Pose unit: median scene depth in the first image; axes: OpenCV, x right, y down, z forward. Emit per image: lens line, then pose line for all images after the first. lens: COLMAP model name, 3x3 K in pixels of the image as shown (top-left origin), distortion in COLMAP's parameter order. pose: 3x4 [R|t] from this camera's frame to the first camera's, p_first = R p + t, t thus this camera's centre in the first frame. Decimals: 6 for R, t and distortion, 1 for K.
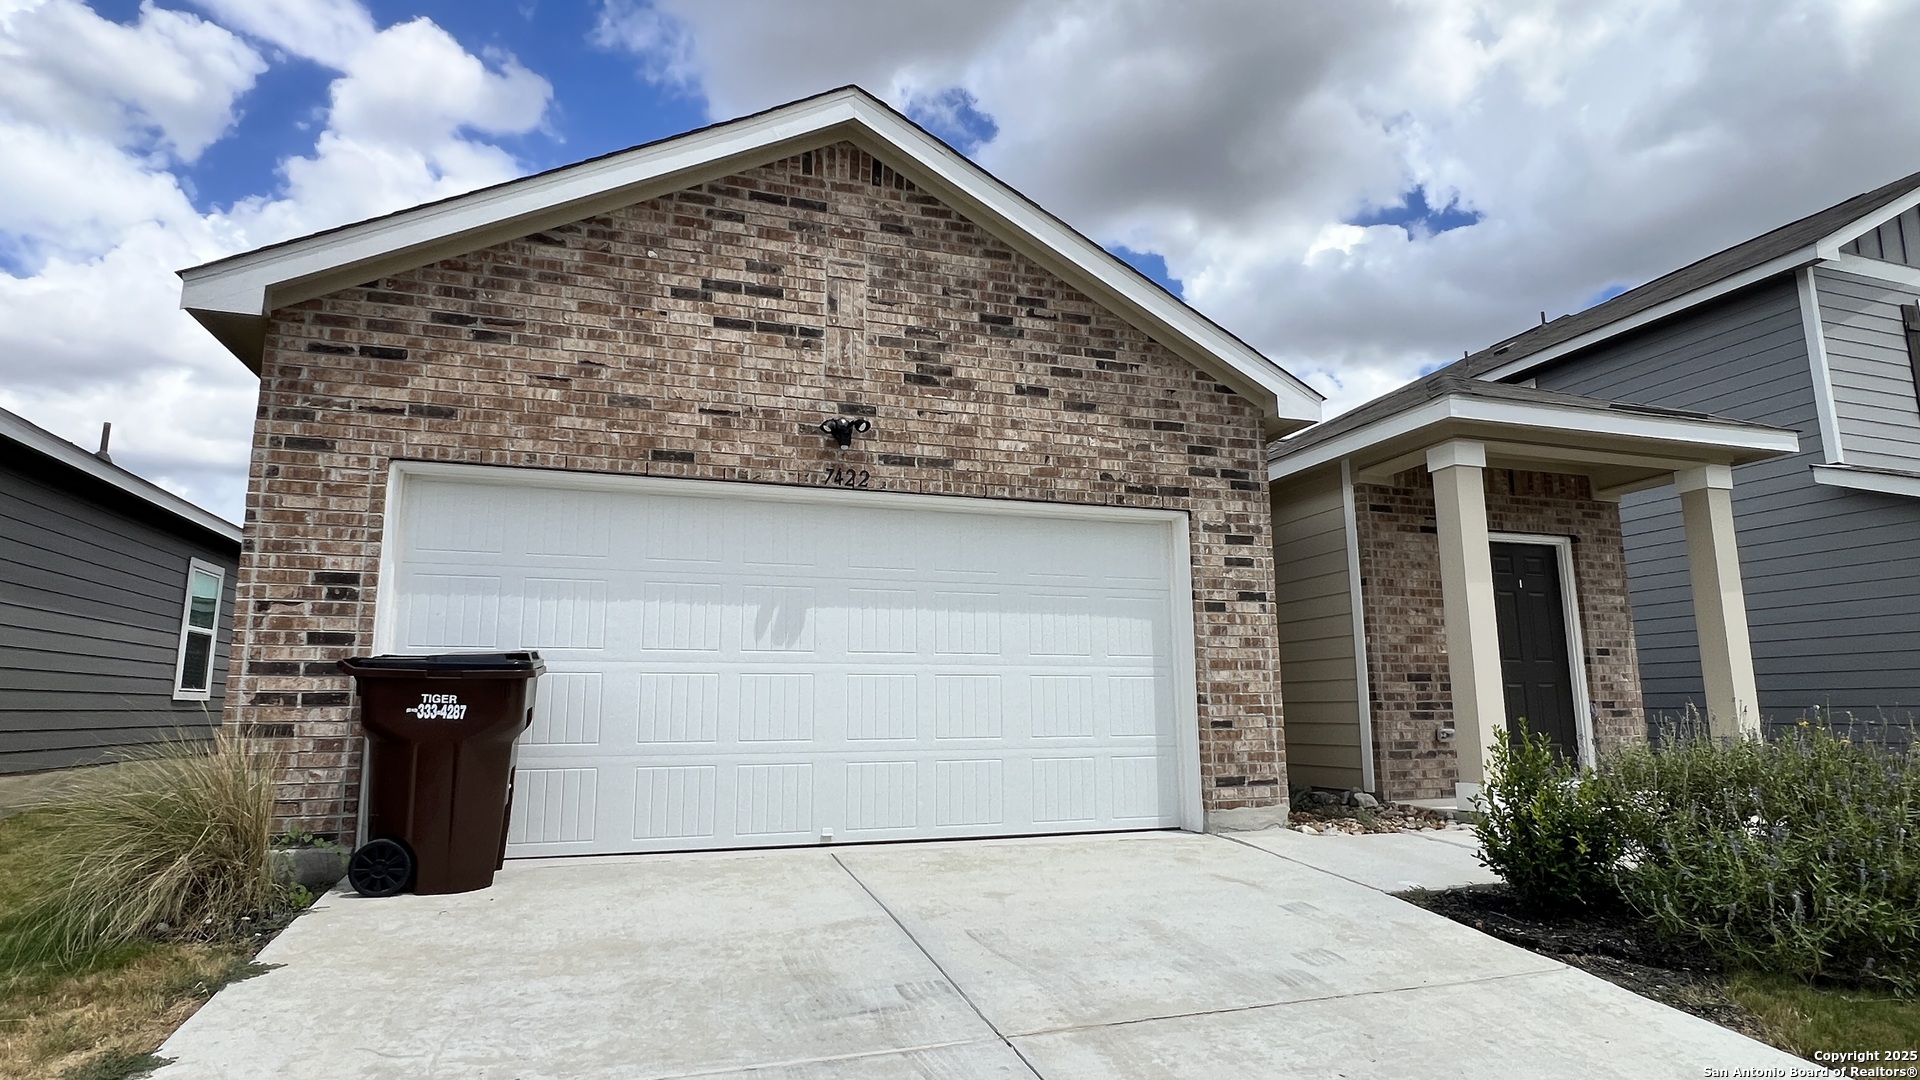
lens RADIAL K [[997.0, 0, 949.9], [0, 997.0, 542.9], [0, 0, 1]] dist [-0.000416, -0.001735]
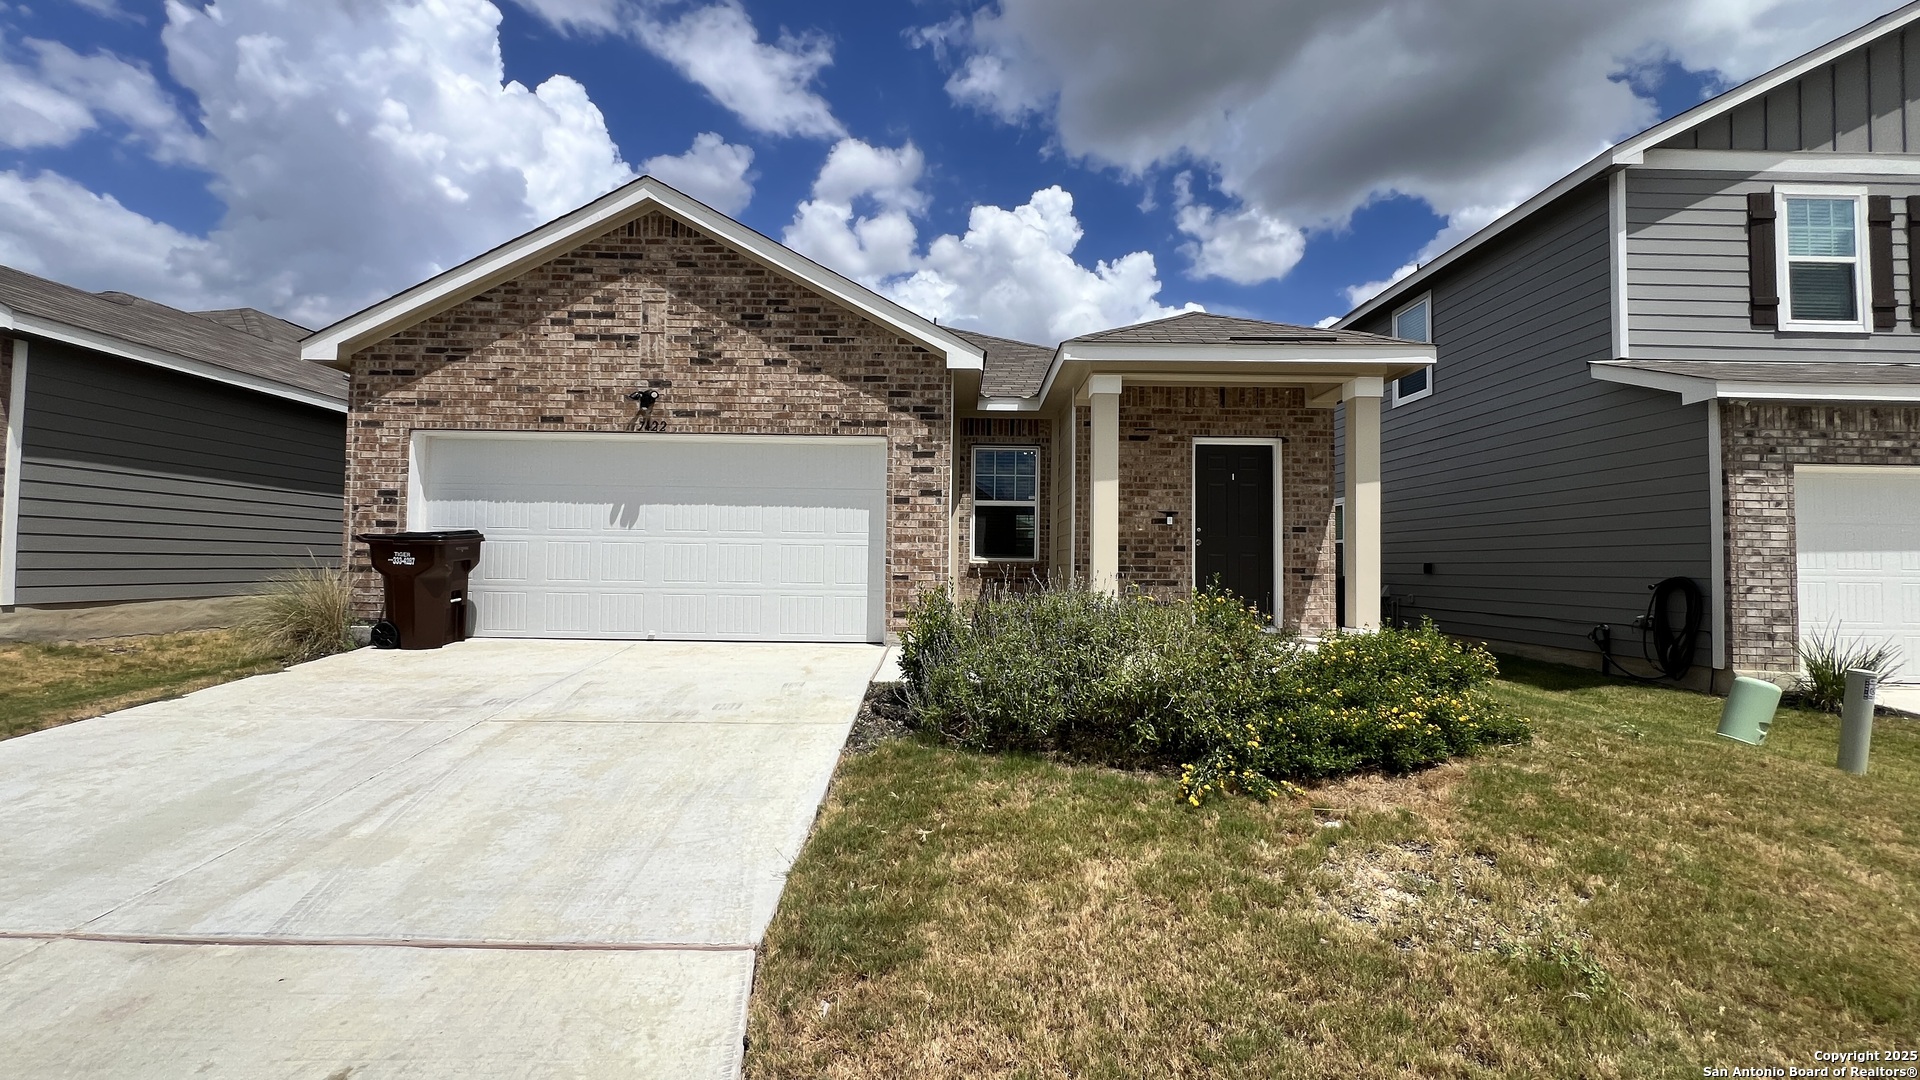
lens RADIAL K [[767.8, 0, 960.5], [0, 767.8, 539.4], [0, 0, 1]] dist [-0.002063, 0.000244]
pose [[0.951546, 0.007036, -0.307425, 0.726774], [0.033581, 0.991382, 0.126629, -0.021394], [0.305666, -0.130817, 0.943109, -0.072408]]
